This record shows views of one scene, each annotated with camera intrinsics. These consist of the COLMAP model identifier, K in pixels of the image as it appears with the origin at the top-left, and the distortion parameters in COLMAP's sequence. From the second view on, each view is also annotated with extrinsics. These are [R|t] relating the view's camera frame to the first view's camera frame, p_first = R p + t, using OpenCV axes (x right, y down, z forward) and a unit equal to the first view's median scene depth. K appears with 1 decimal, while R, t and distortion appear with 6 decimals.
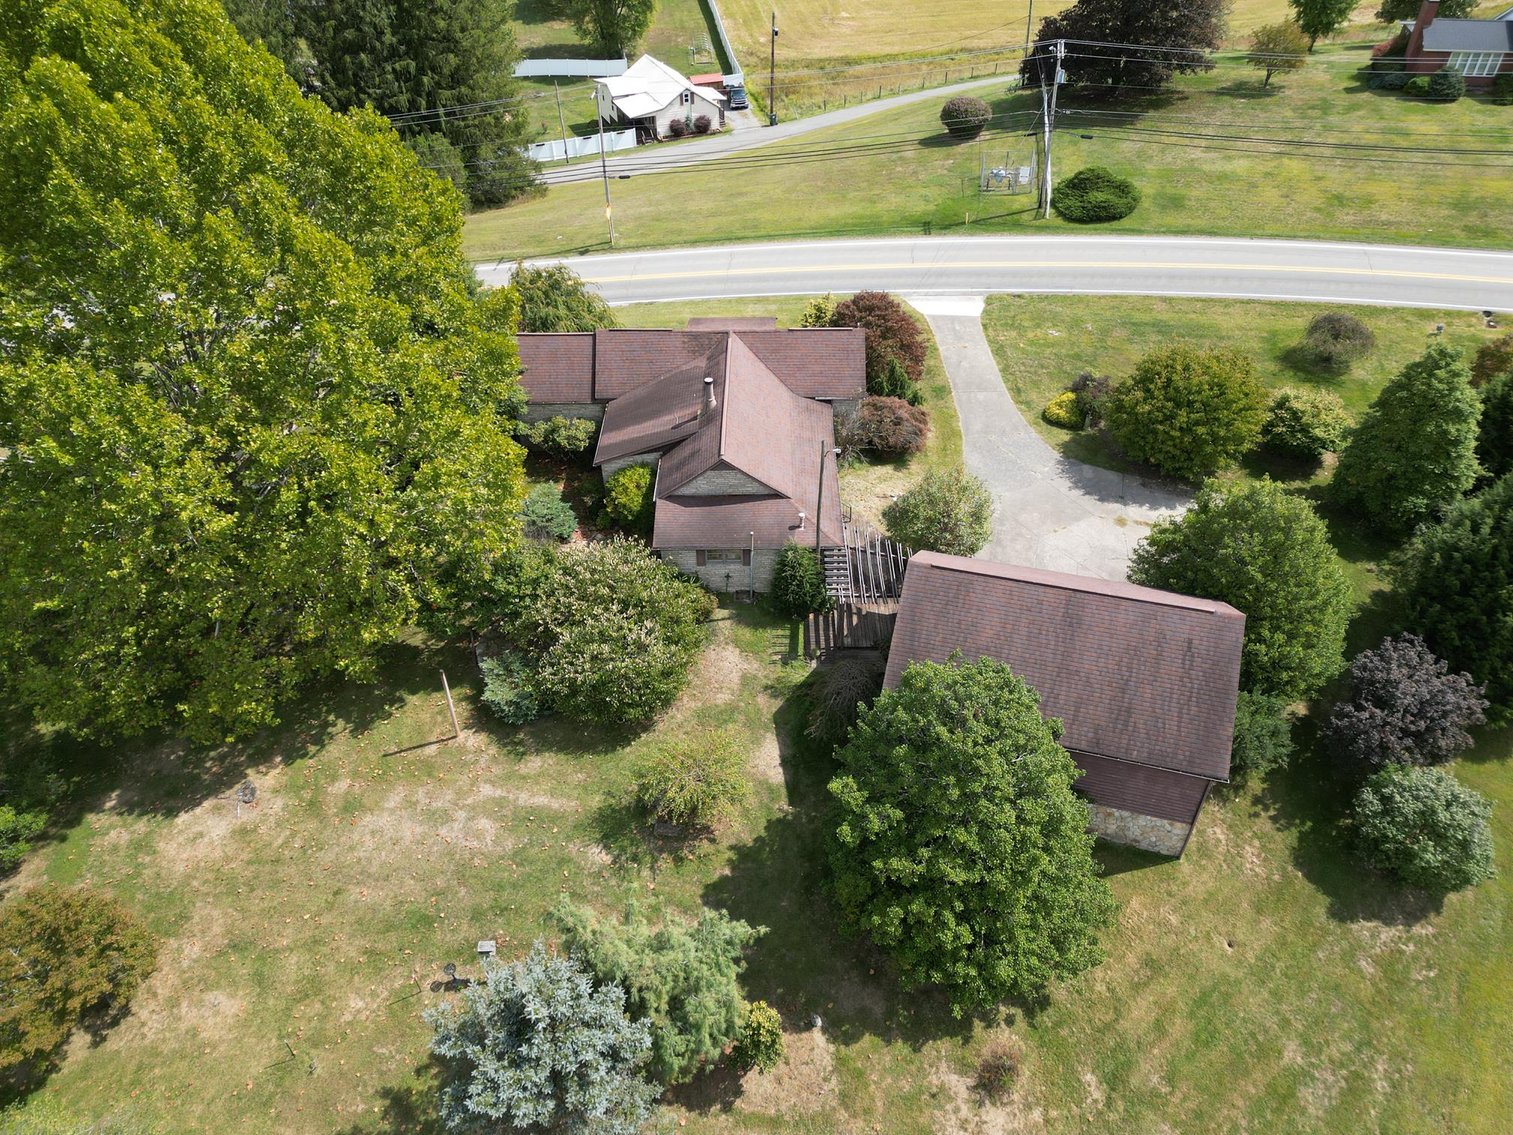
lens RADIAL K [[1076.9, 0, 753.5], [0, 1076.9, 542.0], [0, 0, 1]] dist [0.055180, -0.033729]
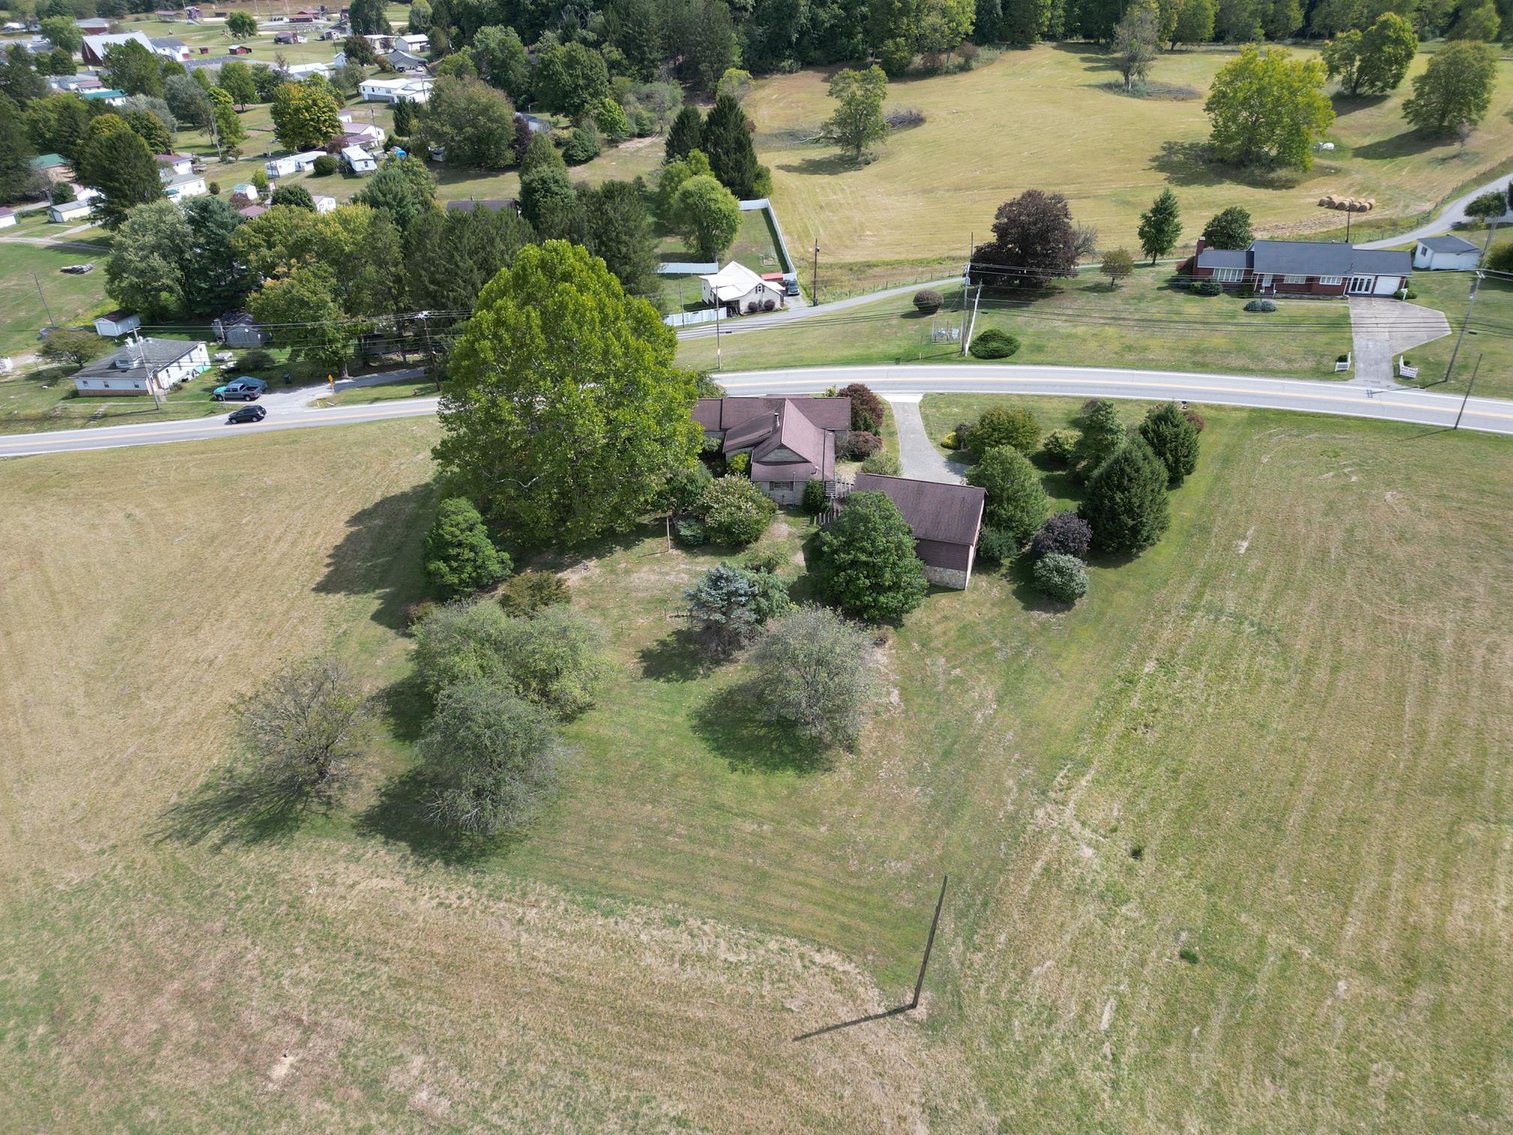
lens RADIAL K [[1076.9, 0, 753.5], [0, 1076.9, 542.0], [0, 0, 1]] dist [0.055180, -0.033729]
pose [[0.998747, 0.016318, -0.047304, 0.015357], [-0.023293, 0.988278, -0.150880, 0.329910], [0.044288, 0.151792, 0.987420, -0.851720]]
